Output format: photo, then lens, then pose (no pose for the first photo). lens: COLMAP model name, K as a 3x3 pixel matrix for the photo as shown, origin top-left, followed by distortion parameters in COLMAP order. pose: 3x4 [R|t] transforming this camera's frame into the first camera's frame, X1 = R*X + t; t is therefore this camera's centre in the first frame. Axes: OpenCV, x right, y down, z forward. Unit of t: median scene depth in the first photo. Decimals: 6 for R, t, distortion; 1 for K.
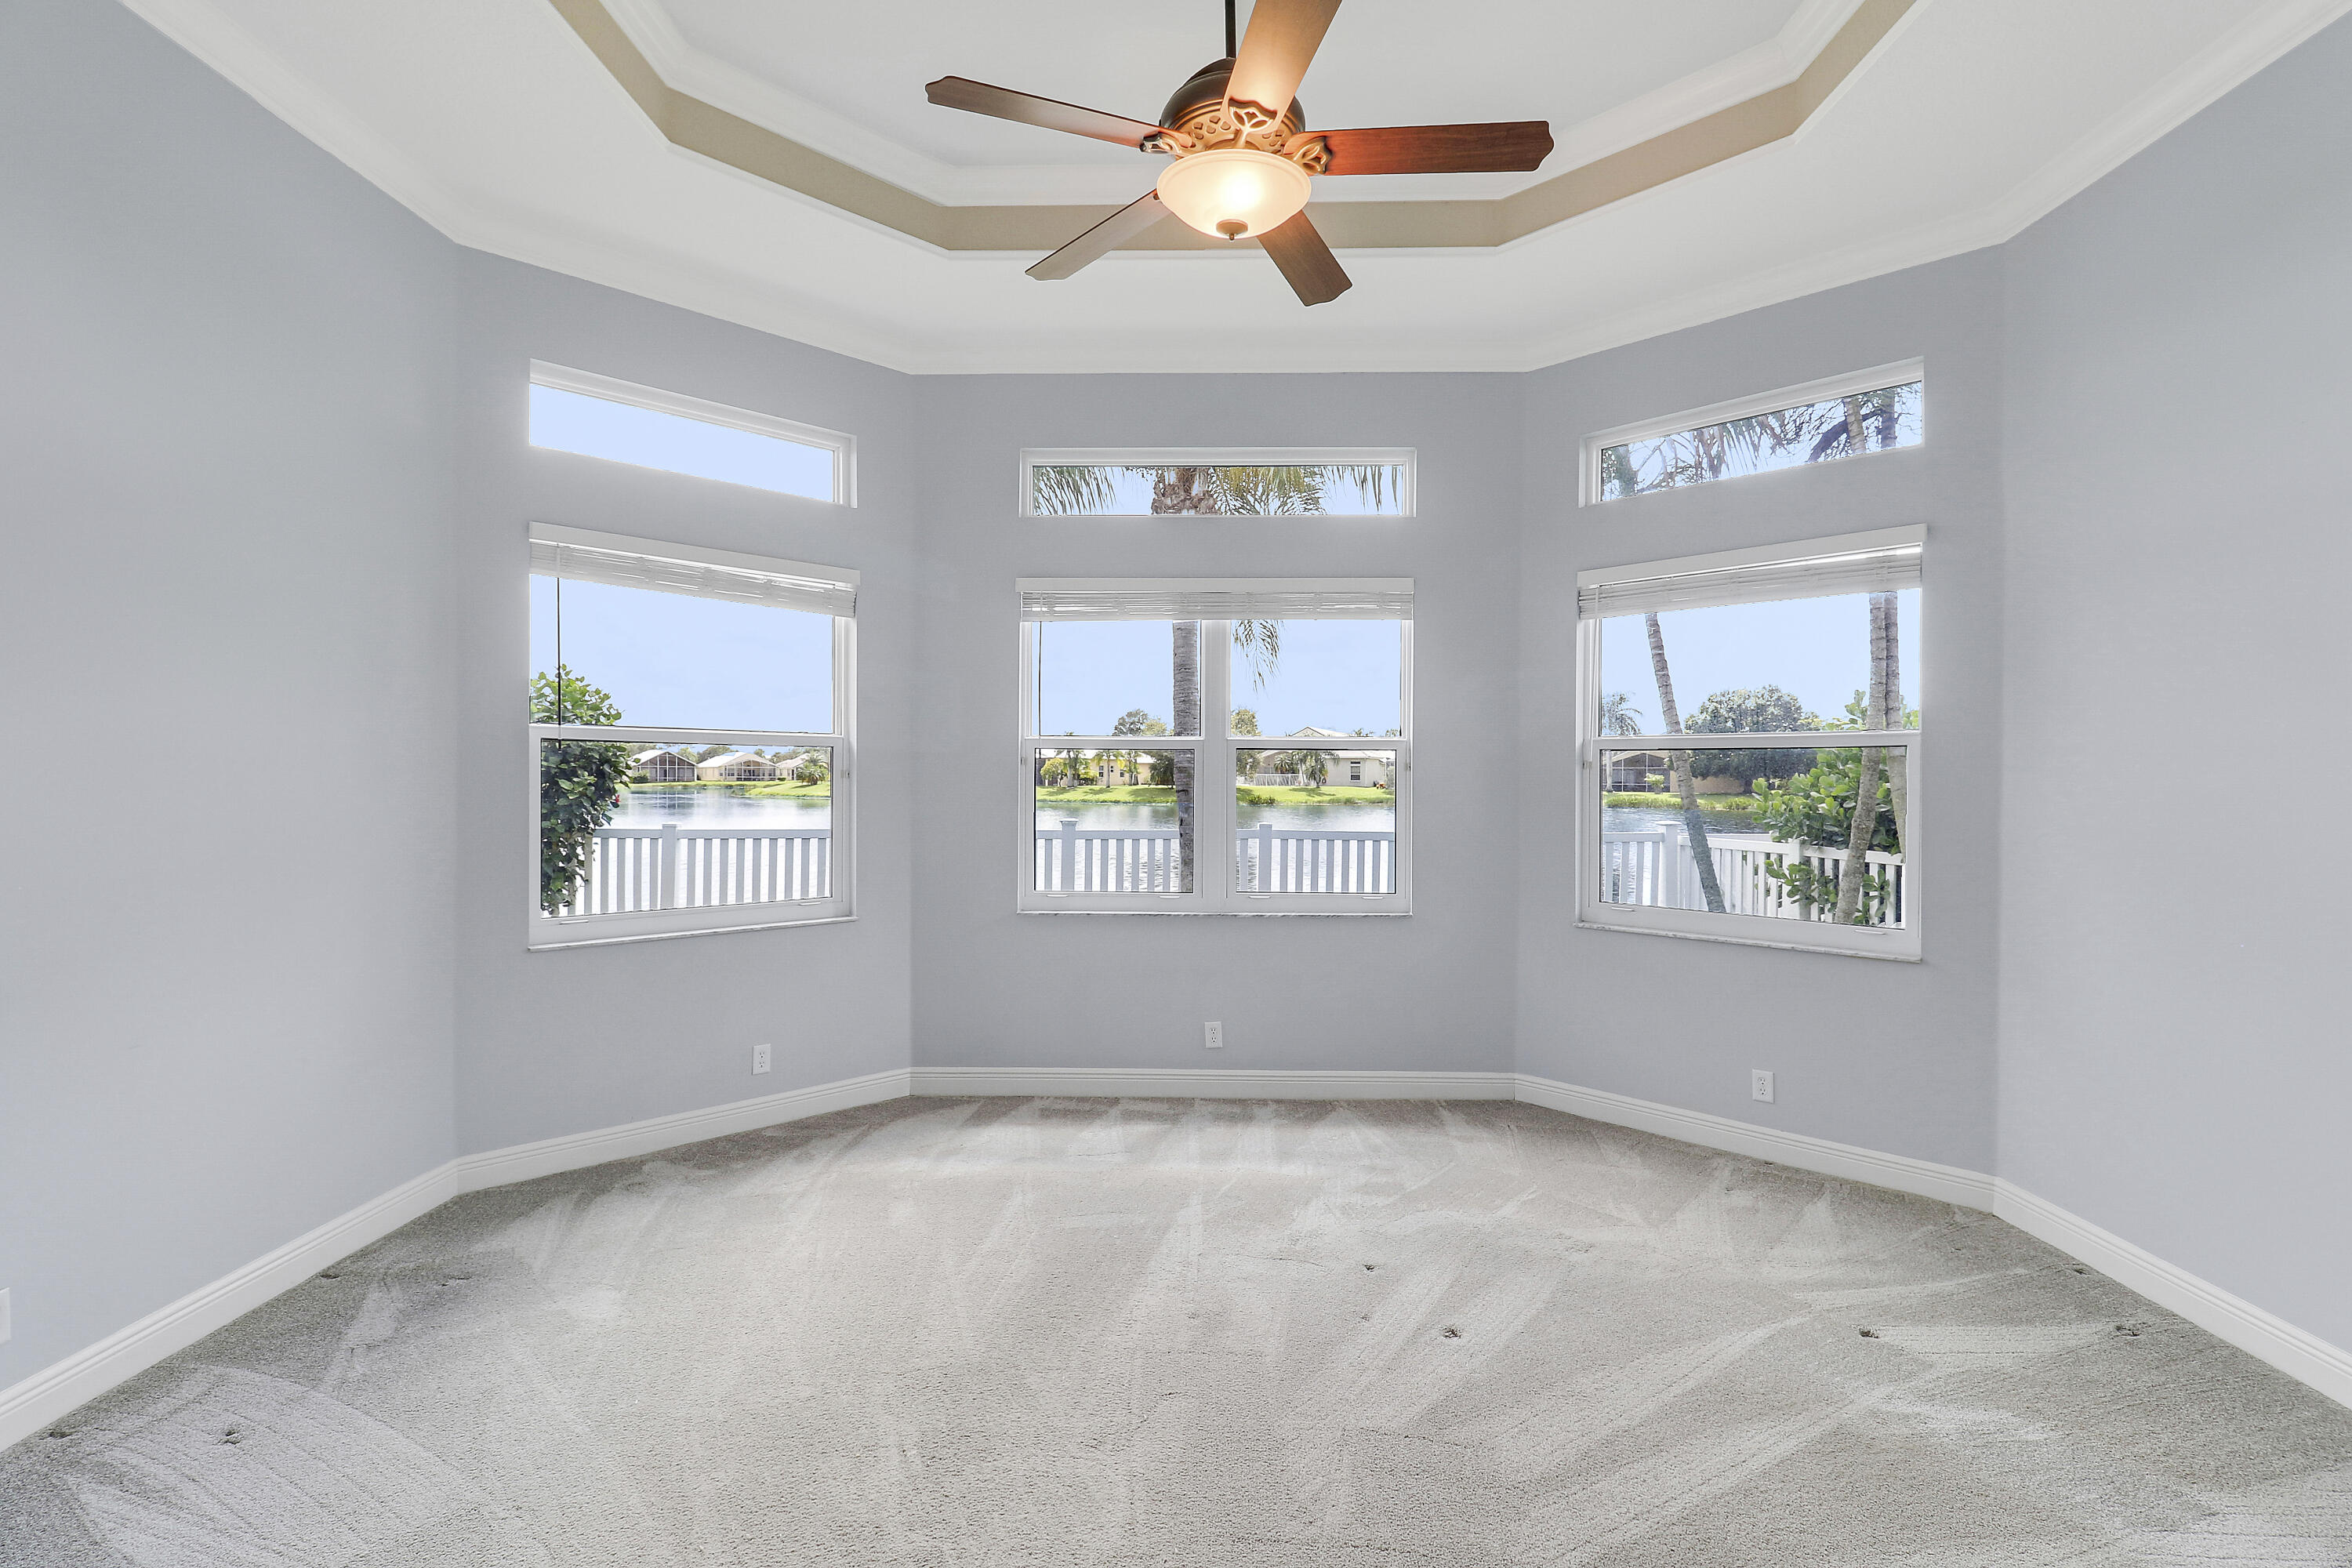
lens RADIAL K [[1078.0, 0, 1156.5], [0, 1078.0, 778.4], [0, 0, 1]] dist [0.020993, -0.021787]
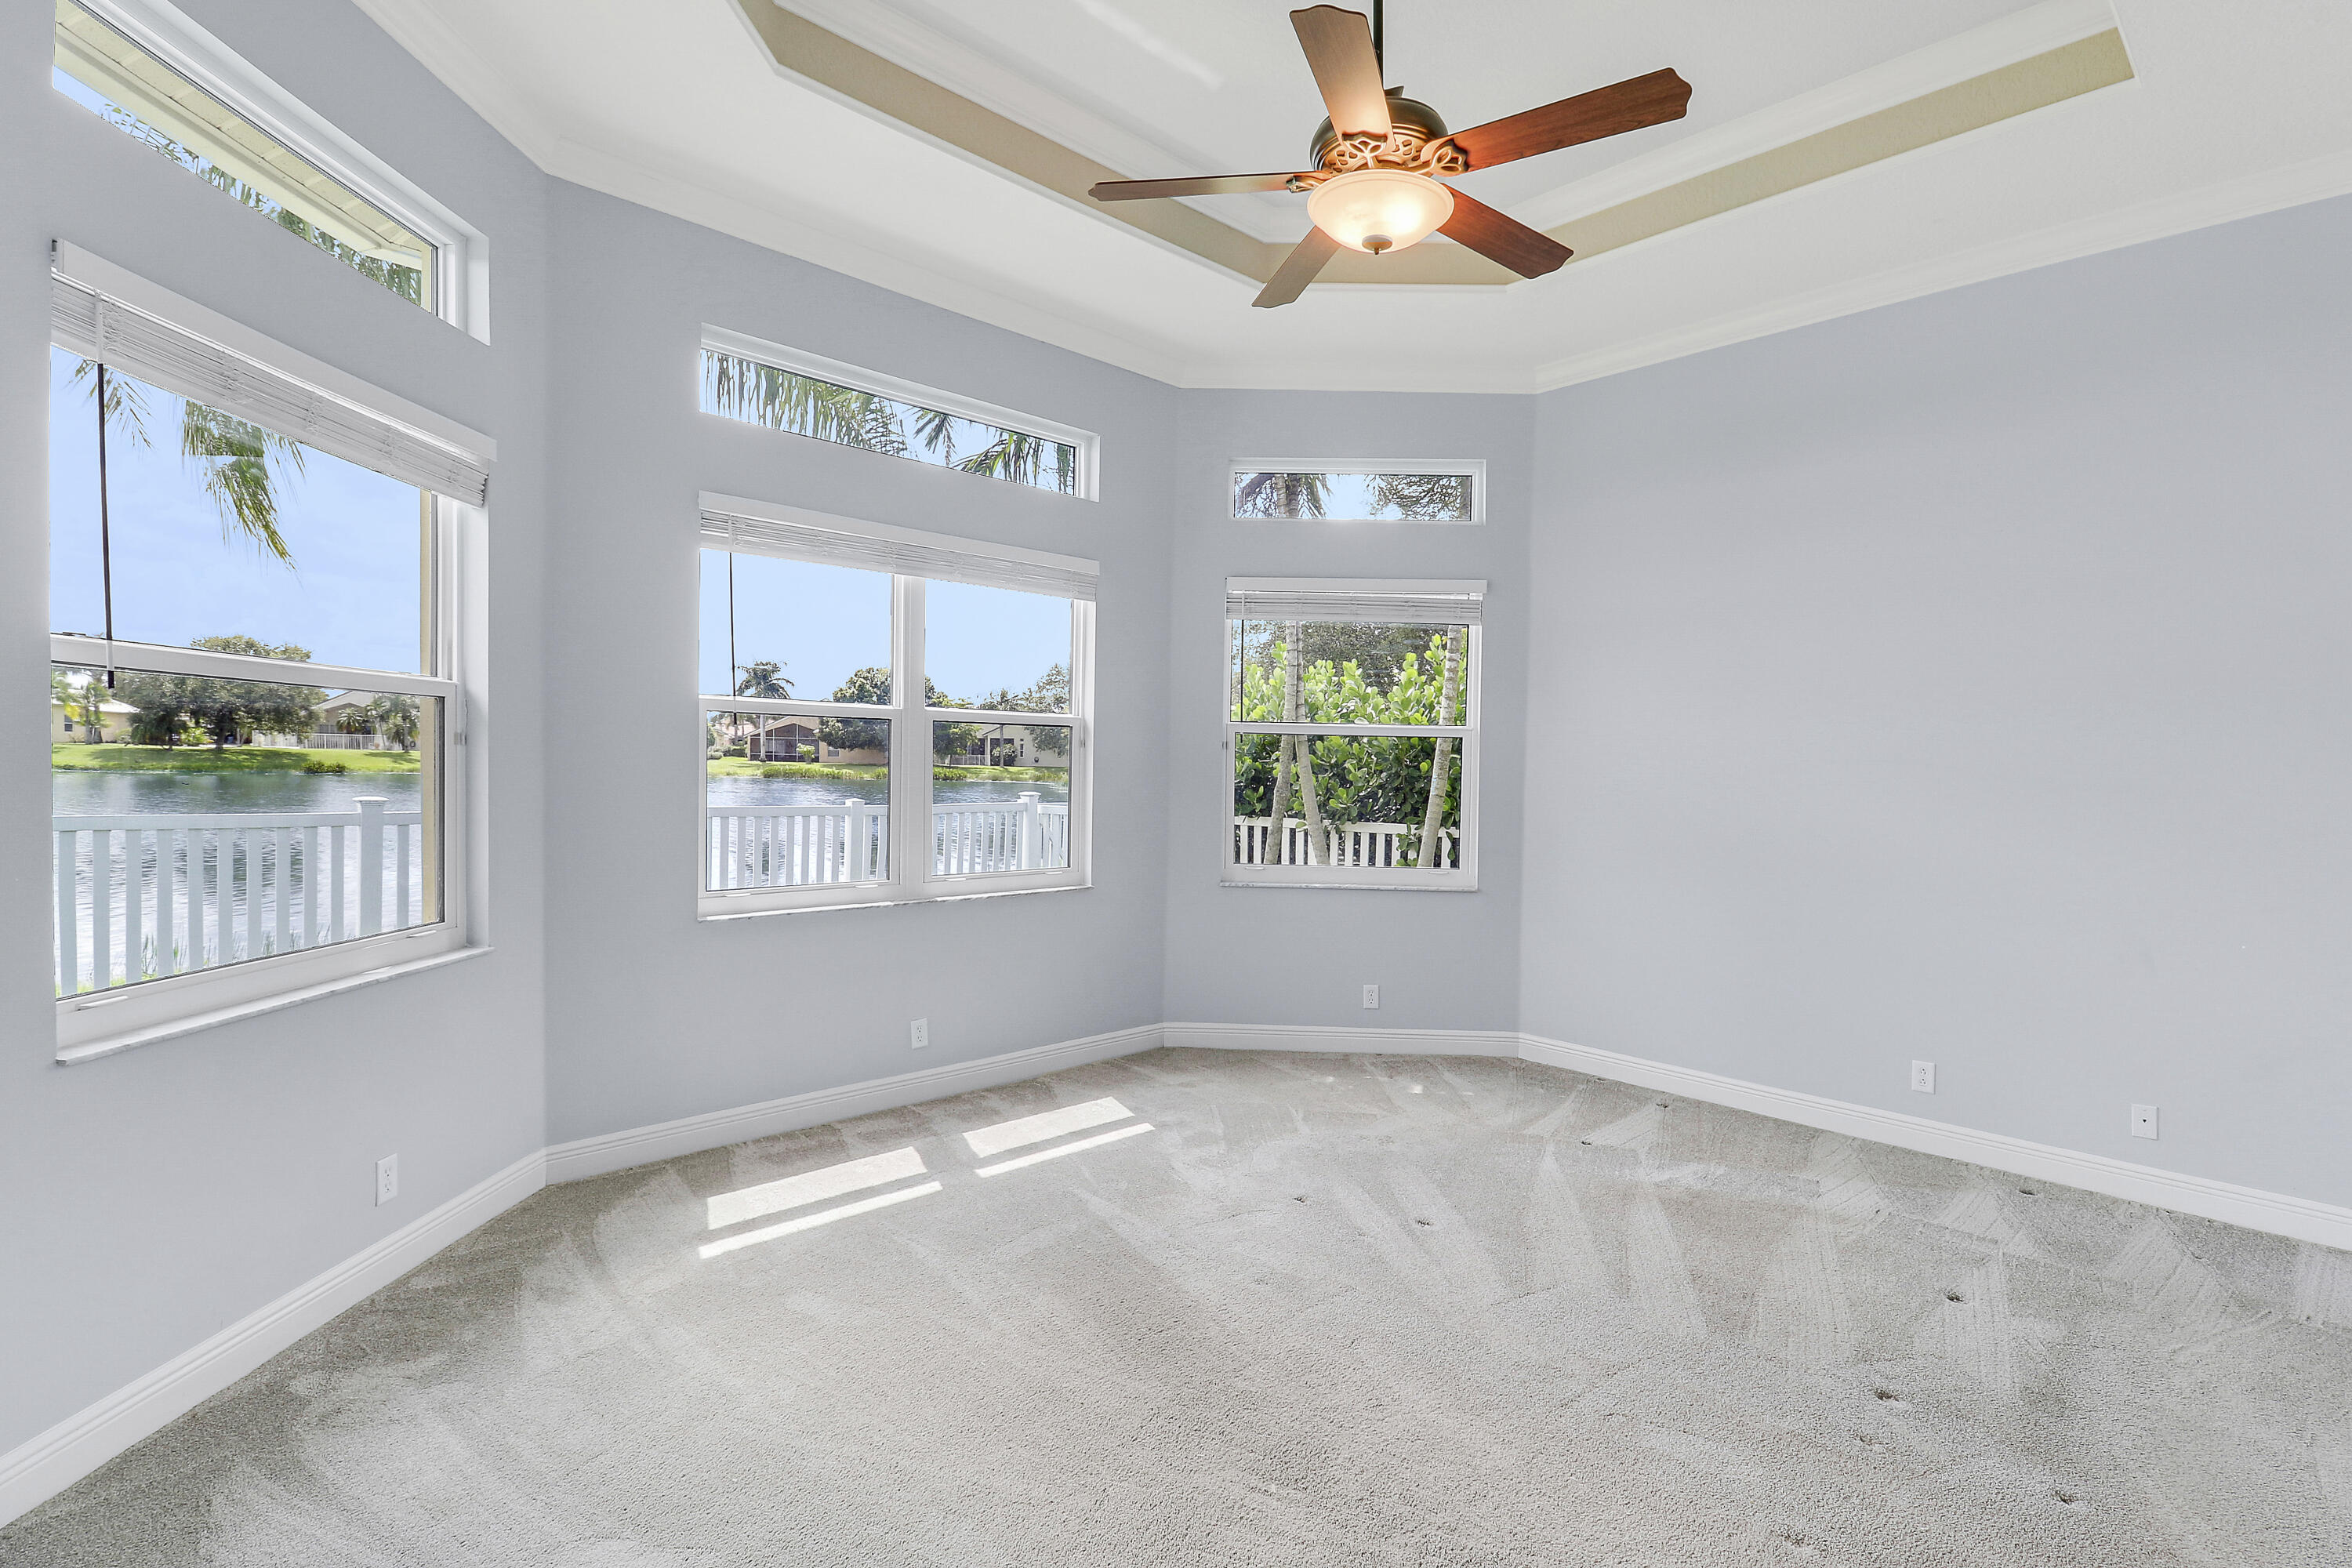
lens RADIAL K [[1097.1, 0, 1187.2], [0, 1097.1, 783.7], [0, 0, 1]] dist [0.000343, 0.000960]
pose [[0.713043, -0.003458, 0.701111, -0.428397], [-0.019788, 0.999490, 0.025055, -0.001595], [-0.700841, -0.031738, 0.712611, 0.182710]]
